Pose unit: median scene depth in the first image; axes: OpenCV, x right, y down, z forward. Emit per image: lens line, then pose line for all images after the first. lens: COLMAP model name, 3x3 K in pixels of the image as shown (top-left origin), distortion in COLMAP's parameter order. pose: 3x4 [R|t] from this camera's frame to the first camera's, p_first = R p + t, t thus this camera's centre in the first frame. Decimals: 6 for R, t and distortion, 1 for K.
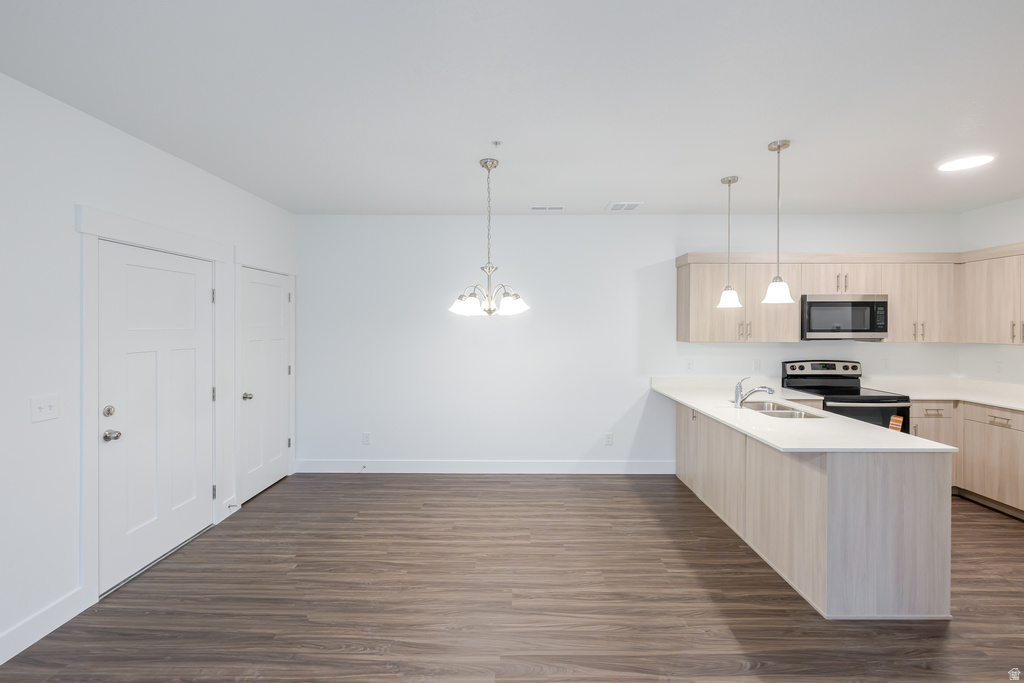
lens RADIAL K [[447.6, 0, 514.9], [0, 447.6, 352.0], [0, 0, 1]] dist [0.002515, 0.000707]
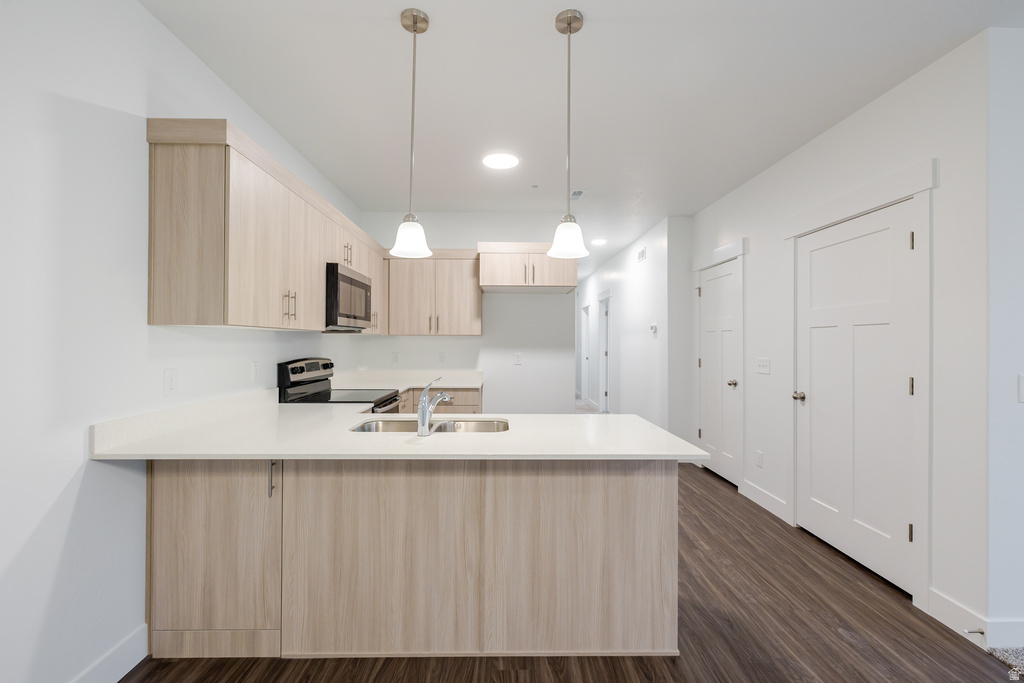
lens RADIAL K [[447.6, 0, 504.6], [0, 447.6, 342.8], [0, 0, 1]] dist [0.002515, 0.000707]
pose [[-0.019450, -0.002333, 0.999808, -0.059314], [0.059291, 0.998235, 0.003483, 0.011280], [-0.998051, 0.059348, -0.019278, 0.792191]]
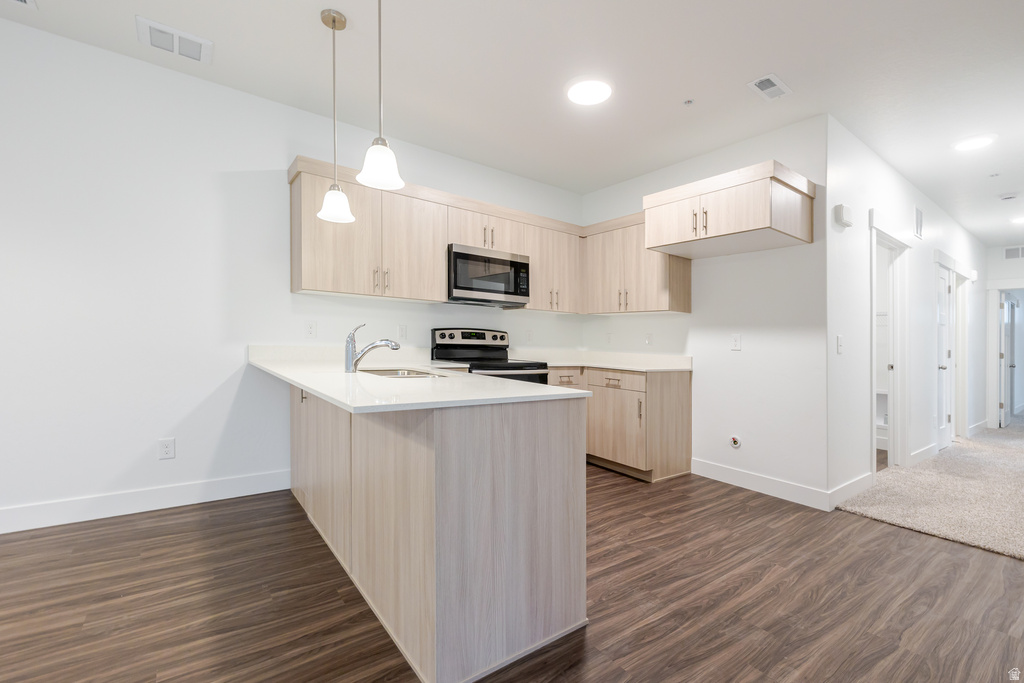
lens RADIAL K [[447.6, 0, 518.1], [0, 447.6, 355.5], [0, 0, 1]] dist [0.002515, 0.000707]
pose [[0.796884, 0.004781, 0.604114, 0.260909], [0.006803, 0.999834, -0.016886, 0.098767], [-0.604095, 0.017566, 0.796719, 0.286046]]
